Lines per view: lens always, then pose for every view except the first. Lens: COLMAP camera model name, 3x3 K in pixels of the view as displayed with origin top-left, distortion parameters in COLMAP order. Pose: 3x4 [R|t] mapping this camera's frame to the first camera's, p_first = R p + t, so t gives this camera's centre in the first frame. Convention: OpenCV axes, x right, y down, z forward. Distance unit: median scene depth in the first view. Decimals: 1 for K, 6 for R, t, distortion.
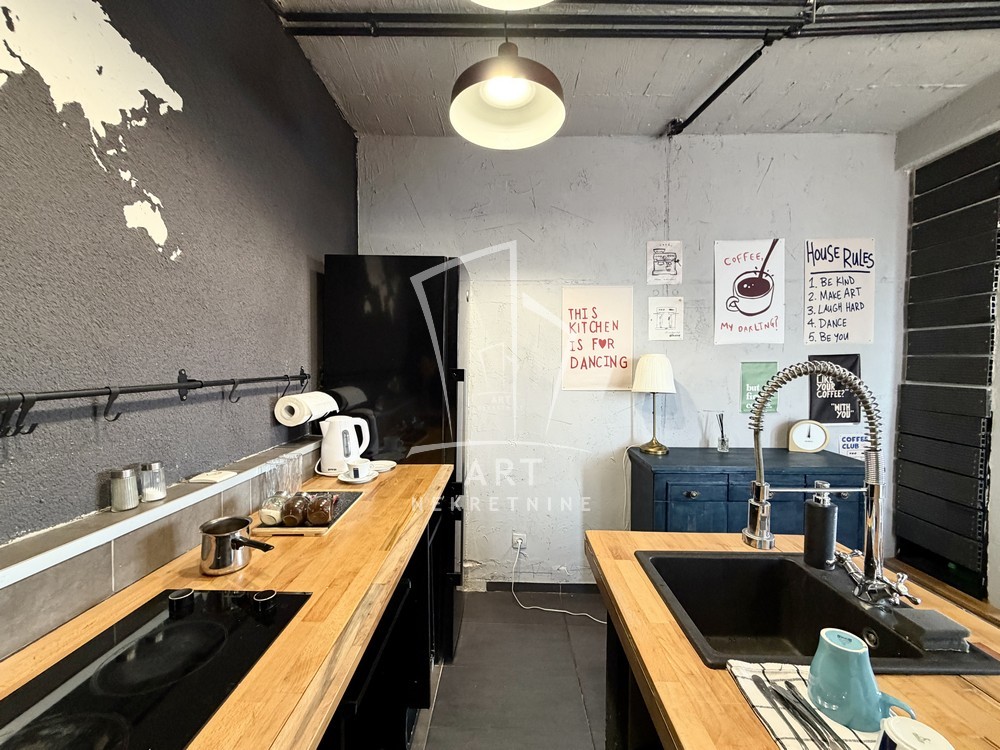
lens RADIAL K [[397.6, 0, 490.4], [0, 397.6, 378.5], [0, 0, 1]] dist [0.002106, -0.000219]
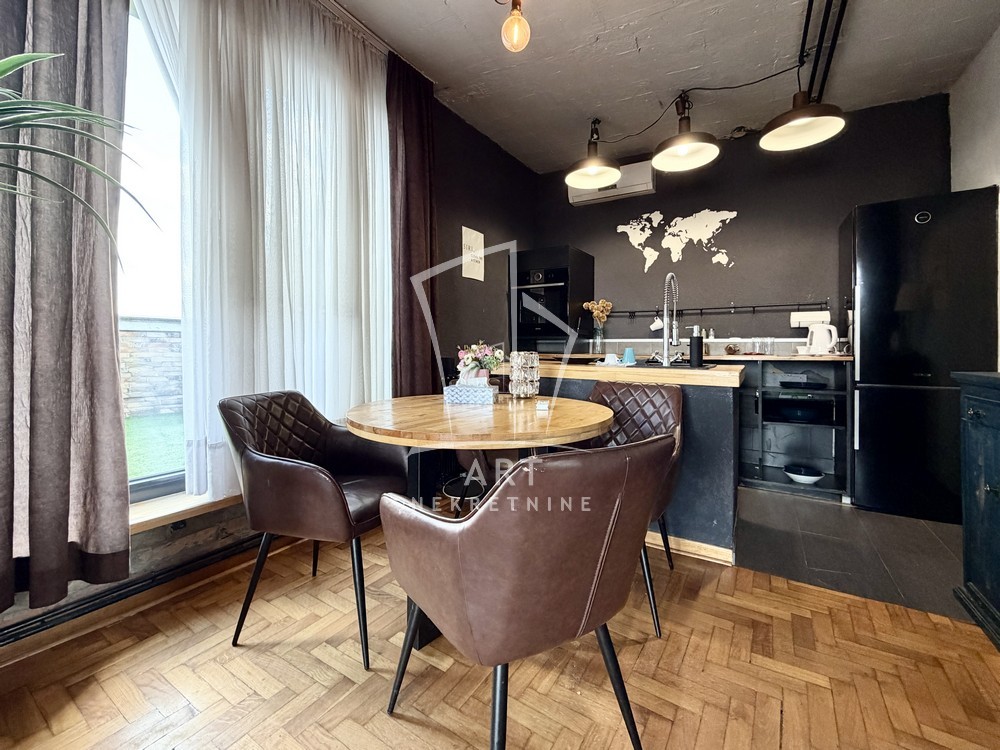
lens RADIAL K [[424.2, 0, 498.6], [0, 424.2, 349.9], [0, 0, 1]] dist [-0.001978, 0.000753]
pose [[-0.498422, -0.000212, -0.866935, 1.385075], [-0.039210, 0.998982, 0.022298, 0.160196], [0.866047, 0.045107, -0.497923, 0.522349]]
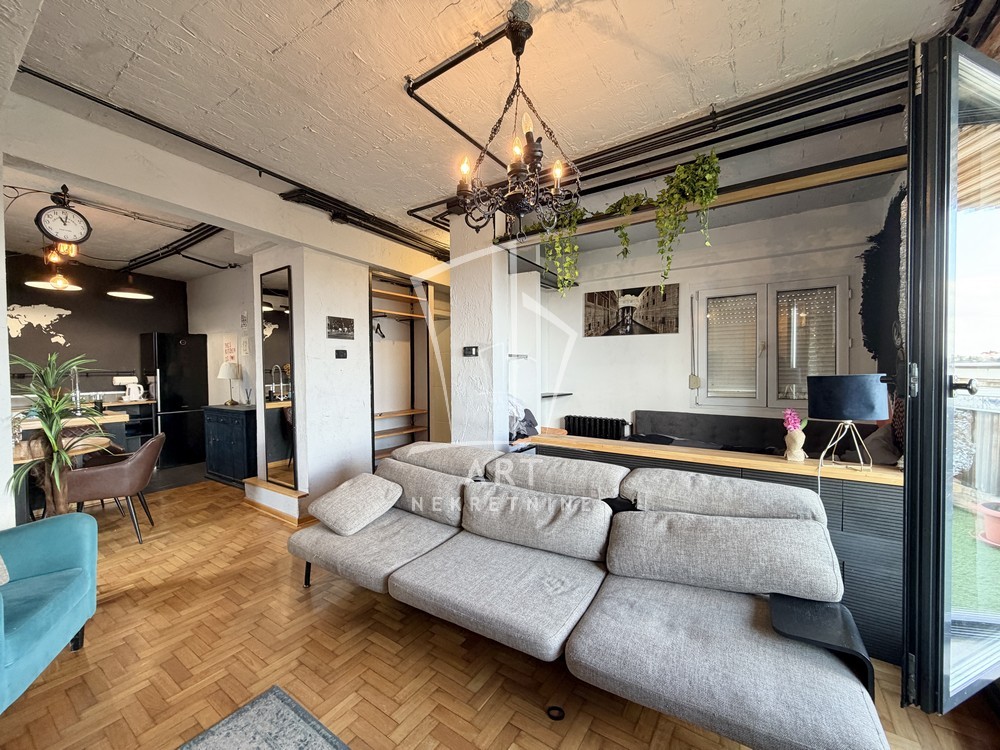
lens RADIAL K [[397.6, 0, 494.4], [0, 397.6, 375.3], [0, 0, 1]] dist [0.002106, -0.000219]
pose [[0.847650, -0.000516, -0.530556, 2.837557], [-0.009851, 0.999812, -0.016712, 0.036131], [0.530464, 0.019393, 0.847485, -0.148349]]
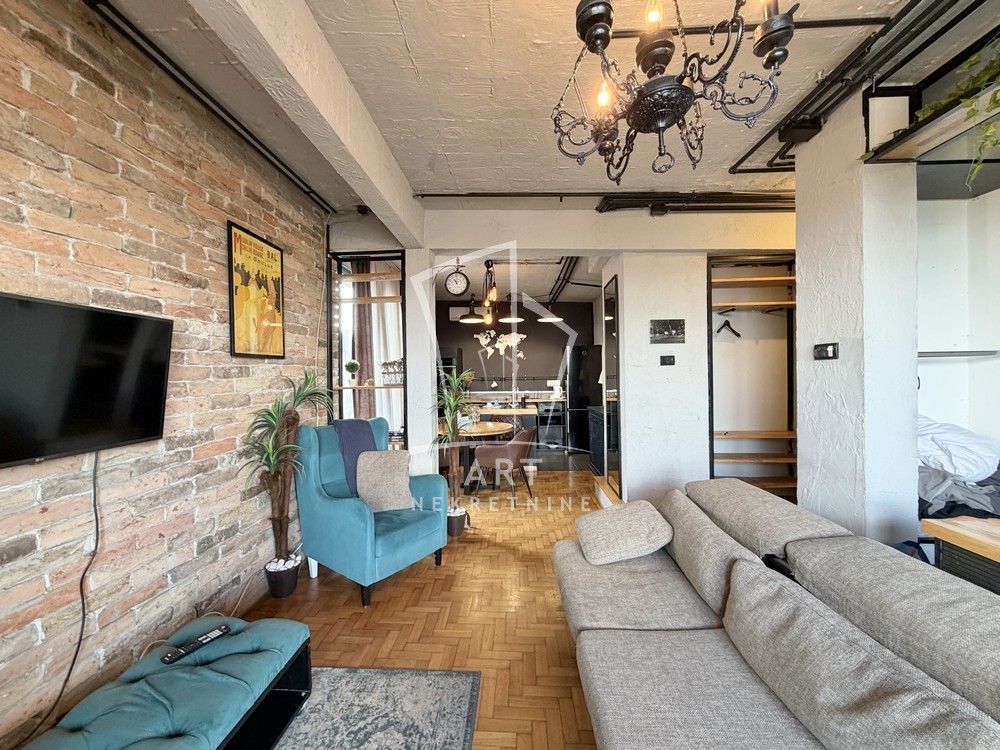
lens RADIAL K [[397.6, 0, 496.5], [0, 397.6, 375.4], [0, 0, 1]] dist [0.002106, -0.000219]
pose [[-0.017978, -0.000426, -0.999838, 2.910253], [-0.025372, 0.999678, 0.000030, -0.000667], [0.999516, 0.025368, -0.017983, 0.303149]]
